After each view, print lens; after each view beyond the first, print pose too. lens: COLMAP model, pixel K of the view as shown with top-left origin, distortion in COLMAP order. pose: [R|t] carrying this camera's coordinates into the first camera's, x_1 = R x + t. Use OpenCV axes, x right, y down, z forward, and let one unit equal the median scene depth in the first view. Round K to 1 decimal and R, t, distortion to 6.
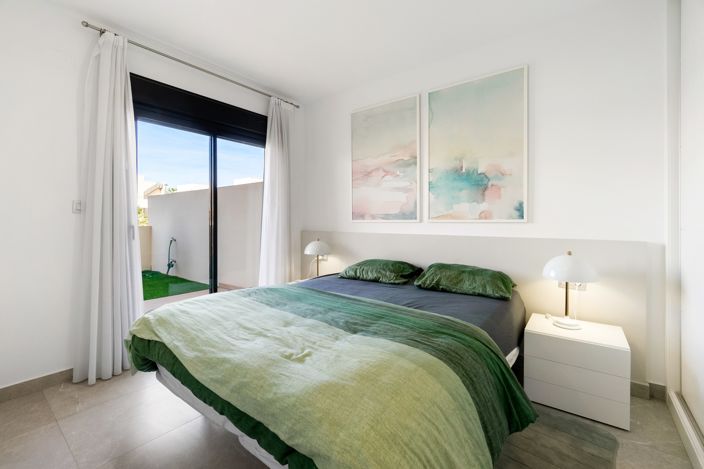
lens RADIAL K [[310.3, 0, 348.2], [0, 310.3, 222.1], [0, 0, 1]] dist [0.000926, -0.000002]
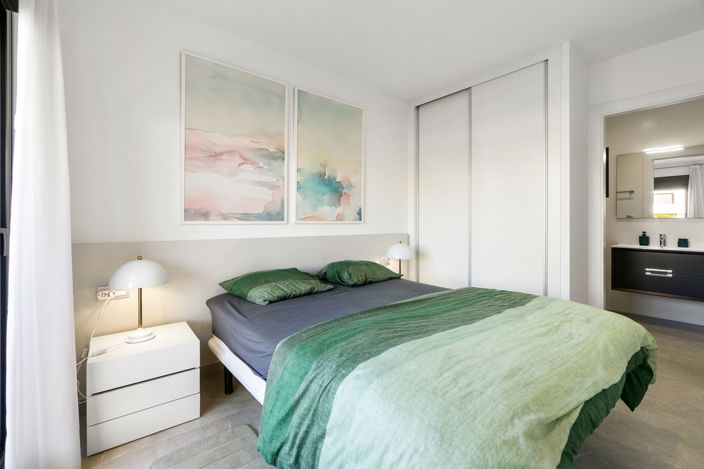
lens RADIAL K [[310.3, 0, 350.6], [0, 310.3, 221.3], [0, 0, 1]] dist [0.000926, -0.000002]
pose [[0.200822, -0.000555, 0.979628, -0.649359], [0.000947, 0.999999, 0.000372, -0.006840], [-0.979627, 0.000853, 0.200823, 0.647519]]
